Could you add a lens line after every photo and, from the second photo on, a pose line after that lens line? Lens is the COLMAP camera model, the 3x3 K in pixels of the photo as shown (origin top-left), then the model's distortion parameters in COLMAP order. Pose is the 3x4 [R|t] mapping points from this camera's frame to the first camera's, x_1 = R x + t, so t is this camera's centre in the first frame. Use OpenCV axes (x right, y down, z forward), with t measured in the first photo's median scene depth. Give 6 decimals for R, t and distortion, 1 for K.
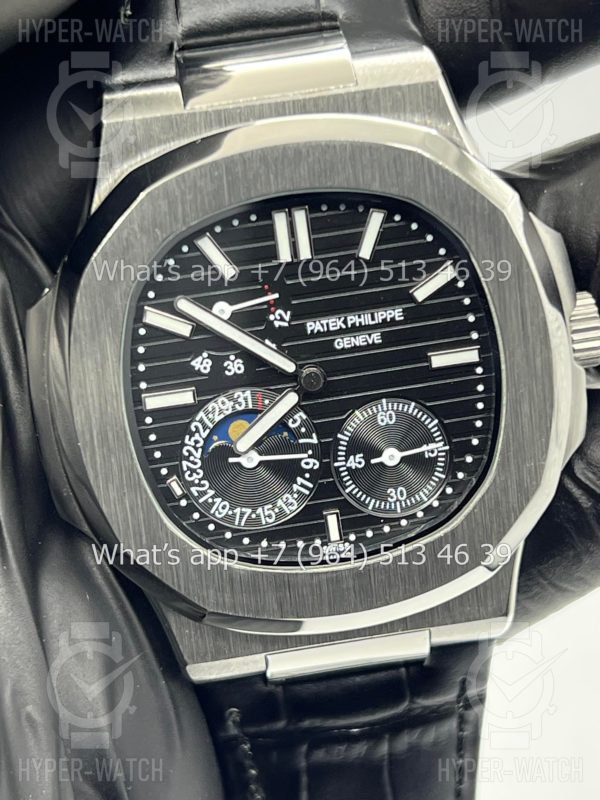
lens RADIAL K [[1825.5, 0, 298.8], [0, 1825.5, 397.7], [0, 0, 1]] dist [0.203284, 0.000000]
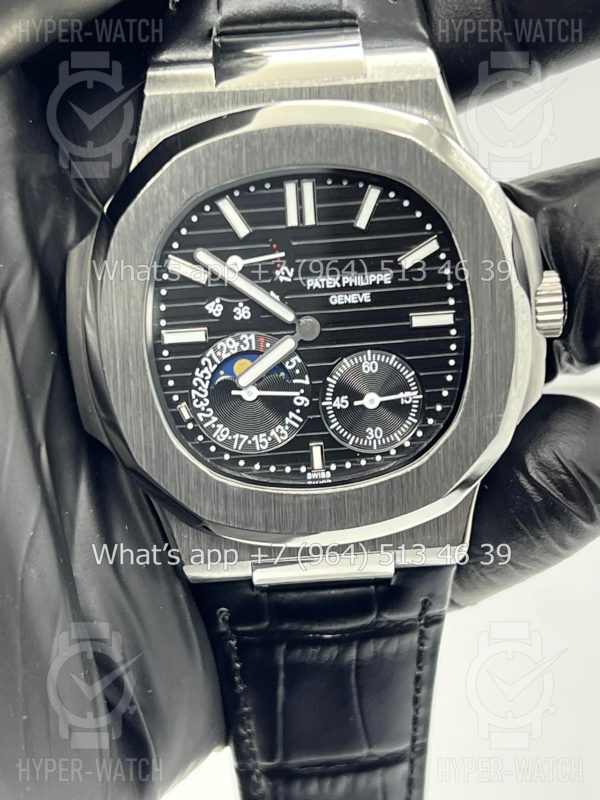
lens RADIAL K [[1825.5, 0, 300.2], [0, 1825.5, 396.9], [0, 0, 1]] dist [0.203284, 0.000000]
pose [[0.996361, 0.077715, -0.034992, 0.046112], [-0.076922, 0.996761, 0.023456, 0.006323], [0.036702, -0.020679, 0.999112, -0.160836]]
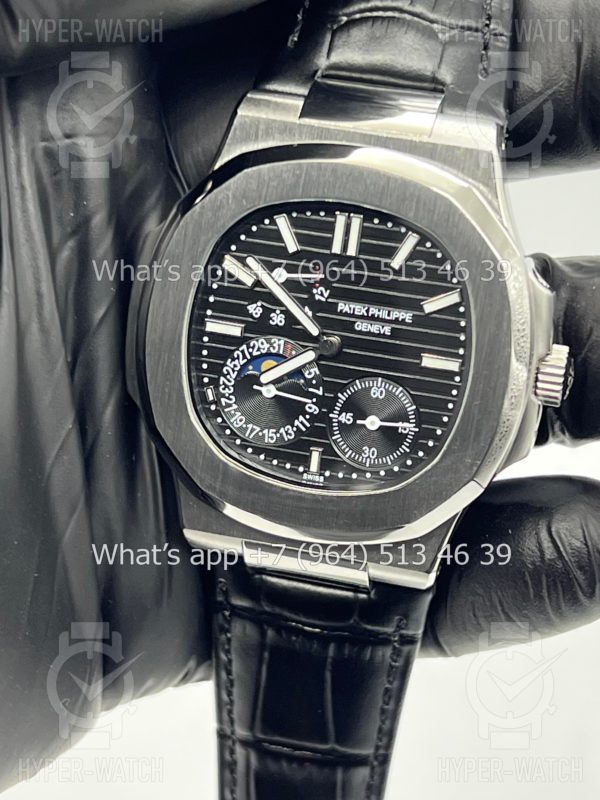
lens RADIAL K [[1825.5, 0, 299.2], [0, 1825.5, 402.5], [0, 0, 1]] dist [0.203284, 0.000000]
pose [[0.923825, 0.302178, -0.235022, 0.302450], [-0.303954, 0.952229, 0.029538, -0.003423], [0.232721, 0.044147, 0.971541, -0.260966]]
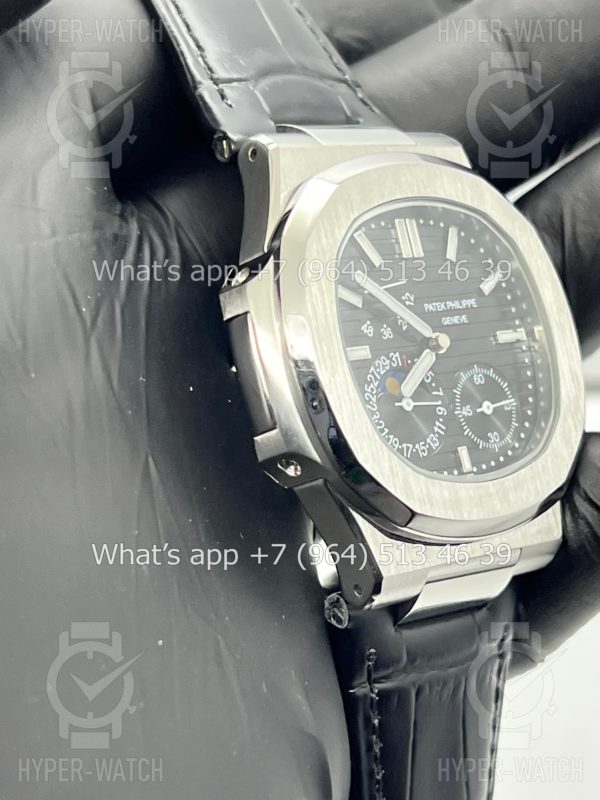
lens RADIAL K [[1825.5, 0, 301.2], [0, 1825.5, 393.9], [0, 0, 1]] dist [0.203284, 0.000000]
pose [[0.819937, 0.017592, 0.572183, -0.810224], [0.206164, 0.923382, -0.323823, 0.421221], [-0.534041, 0.383478, 0.753489, 0.086361]]
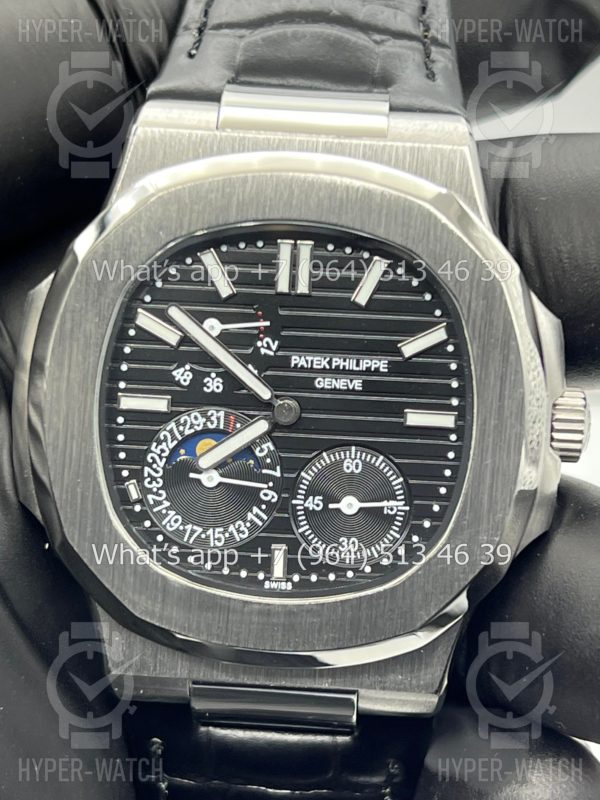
lens RADIAL K [[1825.5, 0, 299.9], [0, 1825.5, 402.8], [0, 0, 1]] dist [0.203284, 0.000000]
pose [[0.974215, 0.192033, -0.118442, 0.132395], [-0.205157, 0.972433, -0.110838, 0.094738], [0.093892, 0.132279, 0.986756, 0.007842]]
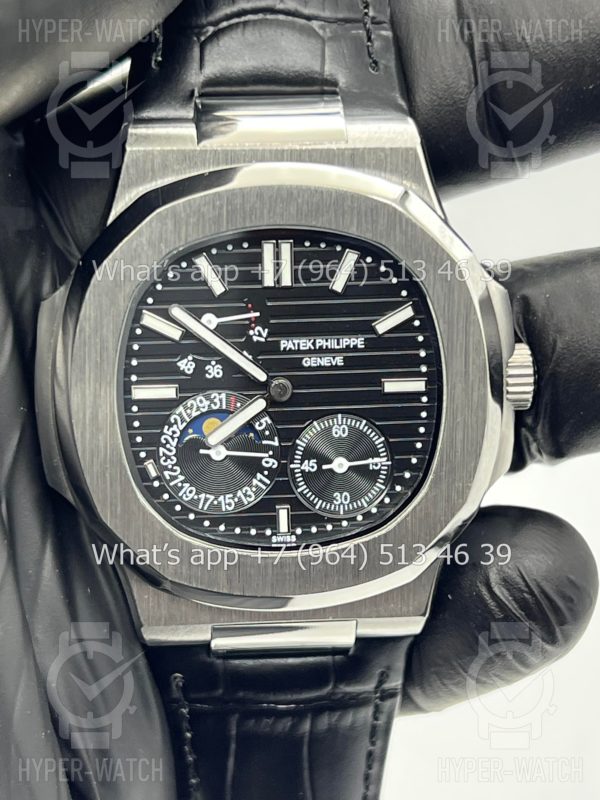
lens RADIAL K [[1825.5, 0, 299.1], [0, 1825.5, 399.8], [0, 0, 1]] dist [0.203284, 0.000000]
pose [[0.993253, 0.115590, 0.009383, 0.009204], [-0.115153, 0.992609, -0.038312, 0.038984], [-0.013743, 0.036972, 0.999222, -0.152985]]
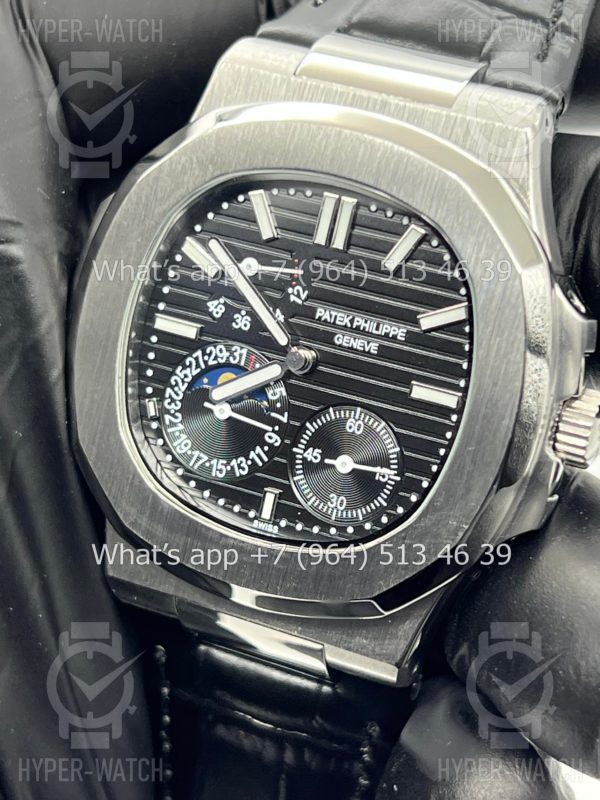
lens RADIAL K [[1825.5, 0, 298.3], [0, 1825.5, 400.8], [0, 0, 1]] dist [0.203284, 0.000000]
pose [[0.845228, 0.378546, -0.377216, 0.397548], [-0.403028, 0.915061, 0.015223, -0.004527], [0.350939, 0.139162, 0.926000, 0.058032]]
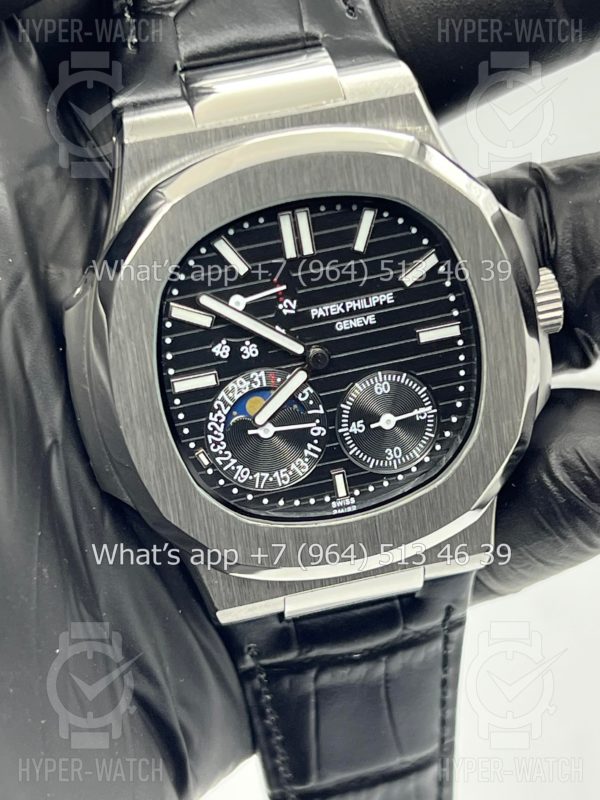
lens RADIAL K [[1825.5, 0, 299.3], [0, 1825.5, 397.7], [0, 0, 1]] dist [0.203284, 0.000000]
pose [[0.995402, -0.052832, 0.079894, -0.096788], [0.048484, 0.997285, 0.055427, -0.049371], [-0.082605, -0.051298, 0.995261, -0.140867]]
